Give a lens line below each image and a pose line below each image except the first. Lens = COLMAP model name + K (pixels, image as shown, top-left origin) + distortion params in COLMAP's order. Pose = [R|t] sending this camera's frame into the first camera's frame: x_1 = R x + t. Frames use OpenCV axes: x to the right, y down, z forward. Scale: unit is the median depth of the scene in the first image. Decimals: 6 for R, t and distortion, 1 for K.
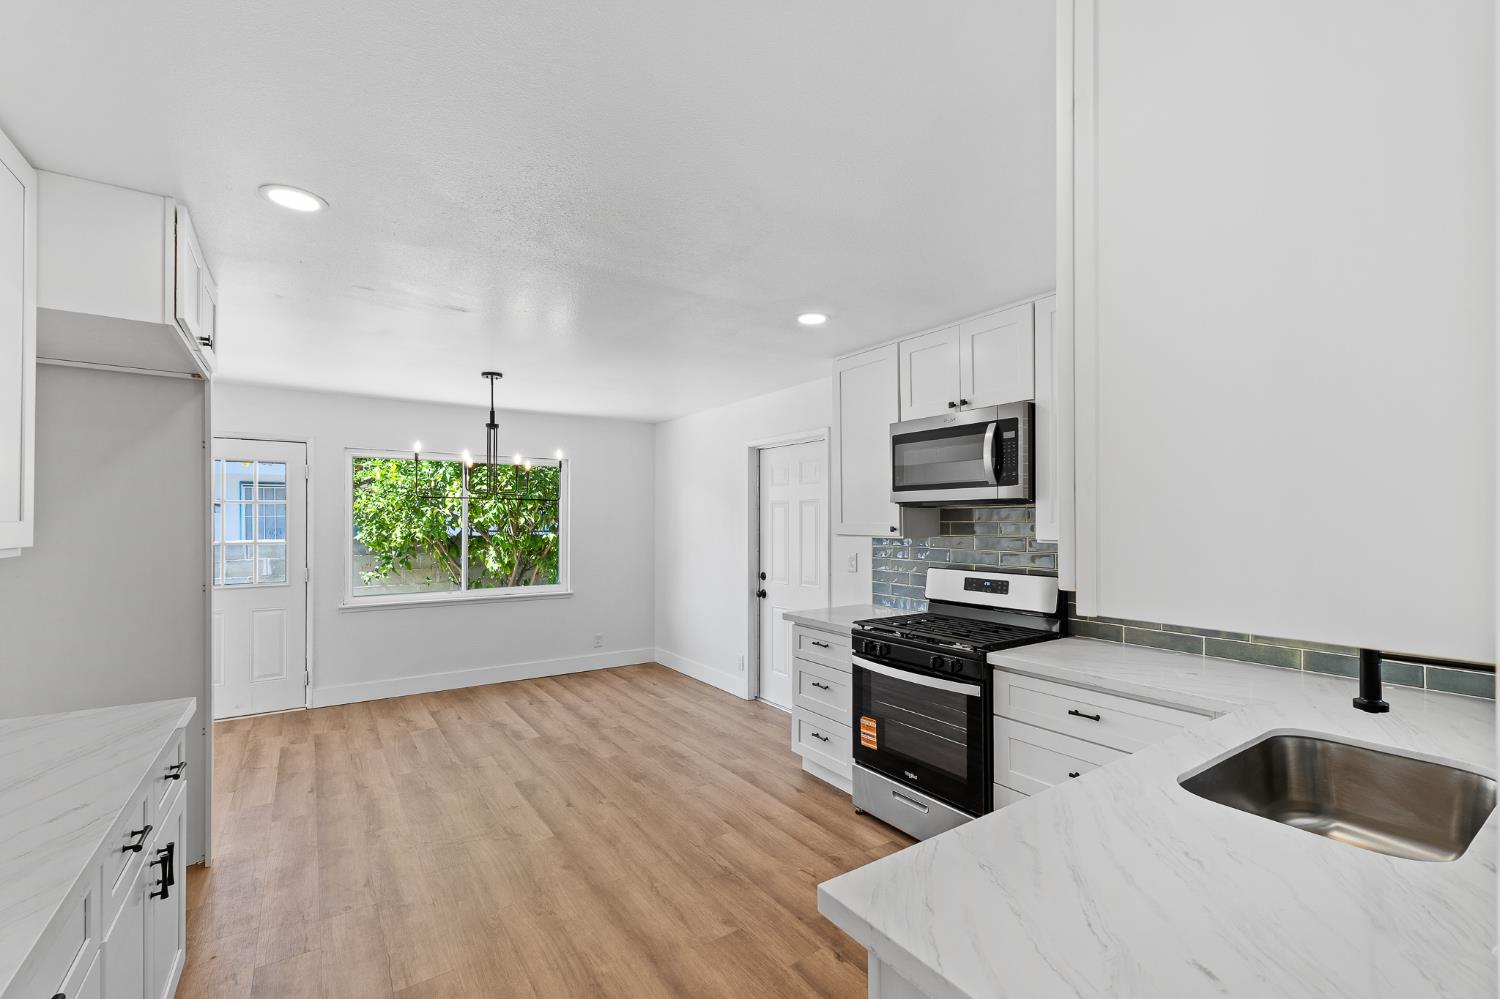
lens RADIAL K [[627.5, 0, 751.8], [0, 627.5, 524.4], [0, 0, 1]] dist [0.008708, 0.000030]
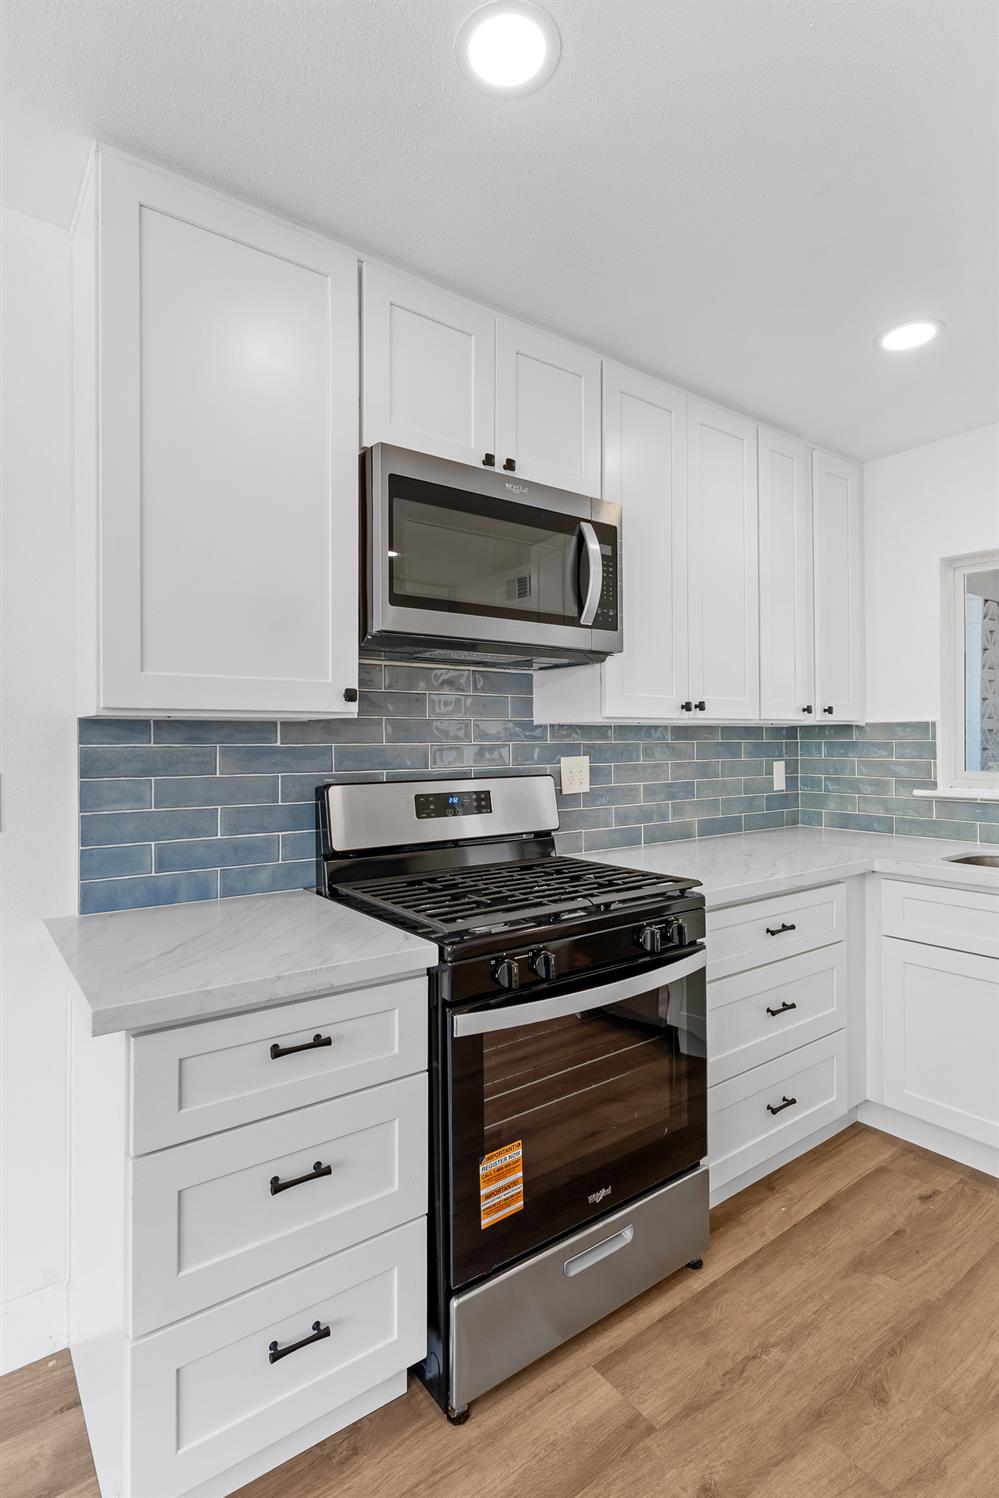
lens RADIAL K [[746.3, 0, 499.7], [0, 746.3, 740.8], [0, 0, 1]] dist [0.003065, 0.000214]
pose [[-0.032999, -0.000606, 0.999455, -0.273471], [0.010507, 0.999944, 0.000953, 0.038616], [-0.999400, 0.010533, -0.032991, 0.923761]]
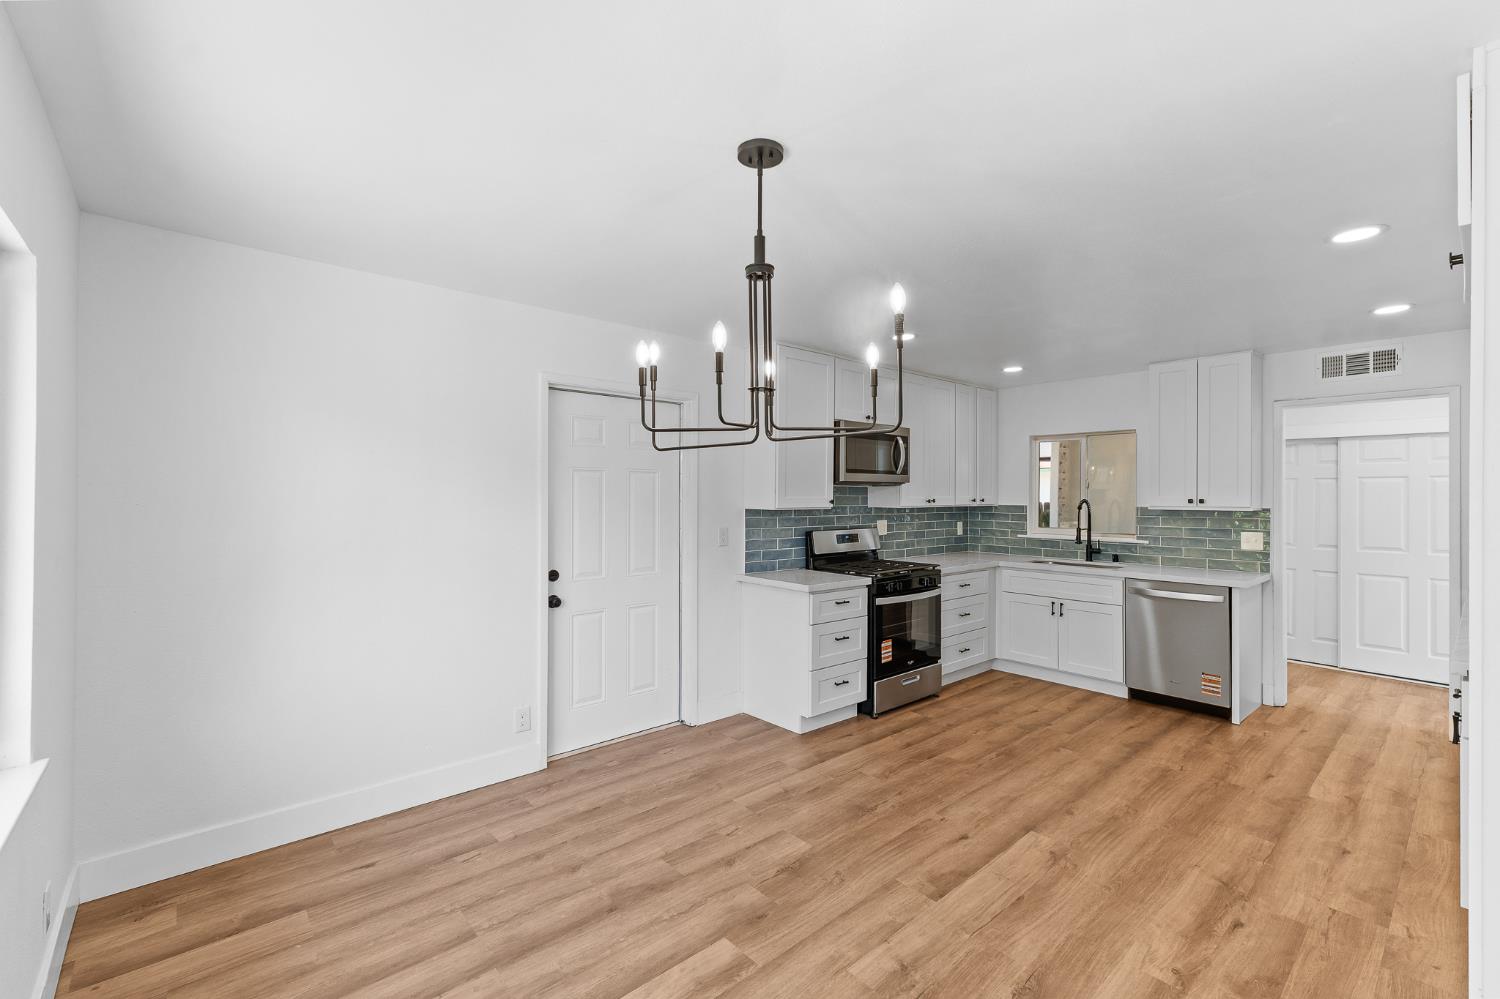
lens RADIAL K [[637.2, 0, 750.0], [0, 637.2, 499.5], [0, 0, 1]] dist [0.010554, -0.000148]
pose [[-0.104811, -0.006675, 0.994470, -1.049271], [0.001536, 0.999975, 0.006873, -0.005988], [-0.994491, 0.002248, -0.104798, 1.308588]]
